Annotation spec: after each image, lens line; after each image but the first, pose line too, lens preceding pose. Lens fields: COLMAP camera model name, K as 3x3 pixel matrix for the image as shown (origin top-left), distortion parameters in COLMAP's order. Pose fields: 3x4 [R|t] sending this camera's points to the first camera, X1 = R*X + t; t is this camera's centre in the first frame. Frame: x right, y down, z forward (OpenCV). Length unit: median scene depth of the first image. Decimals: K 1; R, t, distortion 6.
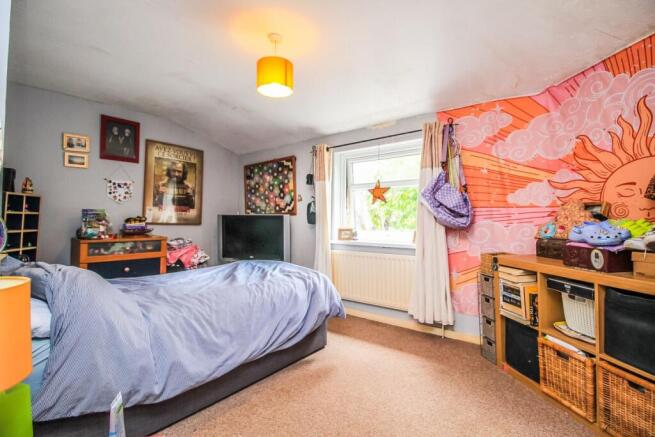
lens RADIAL K [[309.2, 0, 327.9], [0, 309.2, 217.2], [0, 0, 1]] dist [-0.000516, -0.000047]
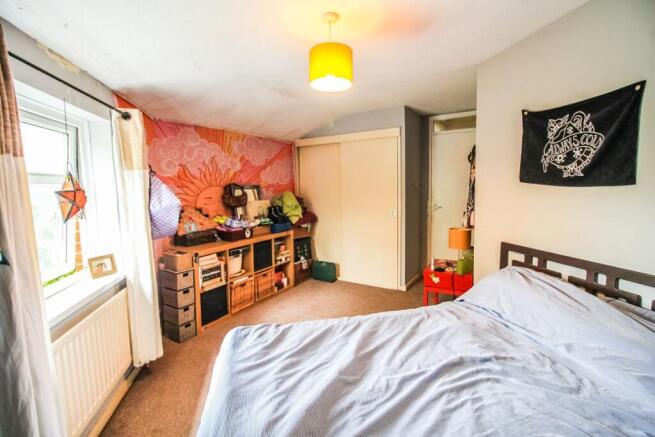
lens RADIAL K [[309.2, 0, 328.0], [0, 309.2, 219.2], [0, 0, 1]] dist [-0.000516, -0.000047]
pose [[-0.769643, -0.054357, 0.636156, -0.794962], [0.018960, 0.993984, 0.107870, -0.157881], [-0.638193, 0.095083, -0.763983, 1.865056]]
